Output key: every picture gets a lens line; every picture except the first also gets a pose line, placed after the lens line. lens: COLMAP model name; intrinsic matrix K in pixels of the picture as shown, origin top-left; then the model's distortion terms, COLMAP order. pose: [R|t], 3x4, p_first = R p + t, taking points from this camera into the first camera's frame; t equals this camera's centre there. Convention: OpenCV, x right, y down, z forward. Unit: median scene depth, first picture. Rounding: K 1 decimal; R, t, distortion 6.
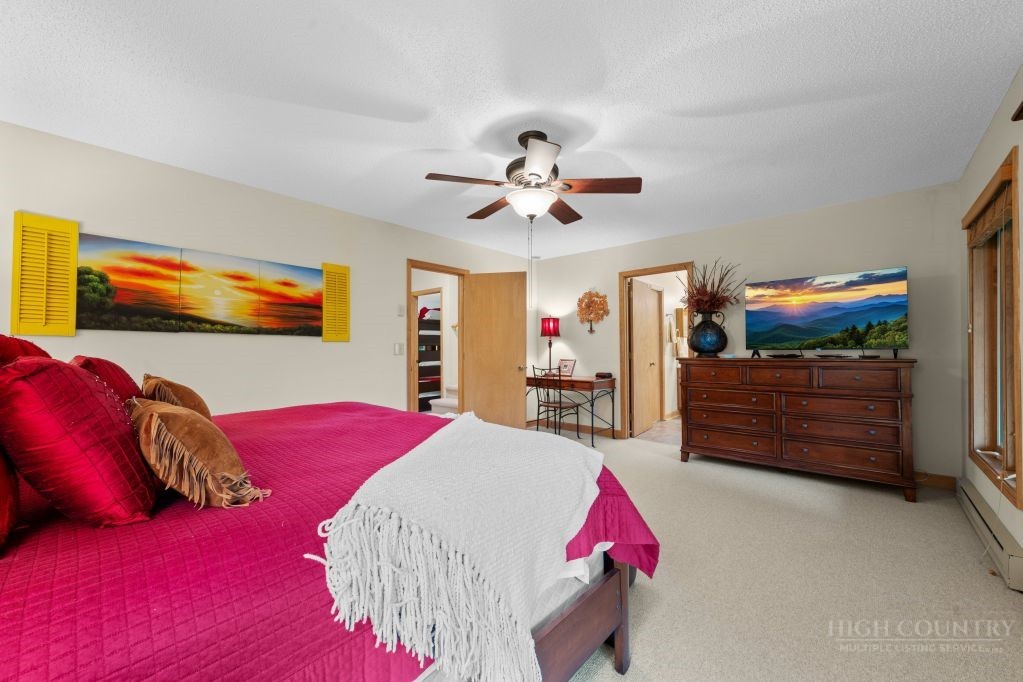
lens RADIAL K [[401.9, 0, 508.9], [0, 401.9, 344.8], [0, 0, 1]] dist [0.000373, 0.000200]
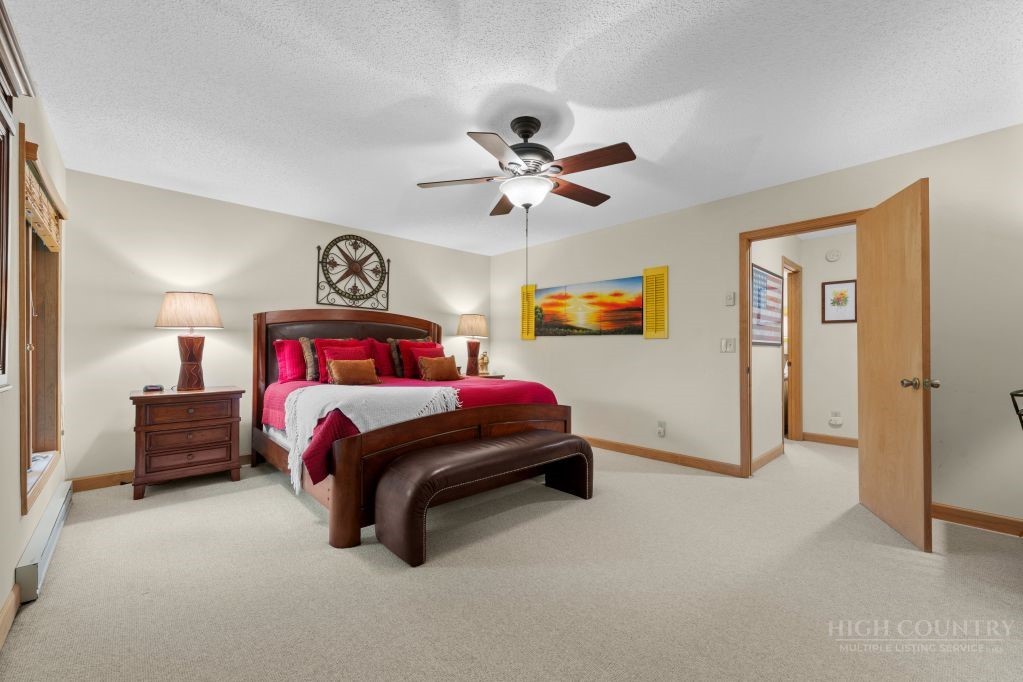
lens RADIAL K [[401.9, 0, 511.3], [0, 401.9, 344.1], [0, 0, 1]] dist [0.000373, 0.000200]
pose [[-0.067402, -0.006177, -0.997707, 0.802457], [0.012629, 0.999895, -0.007043, 0.011363], [0.997646, -0.013075, -0.067317, 0.810214]]
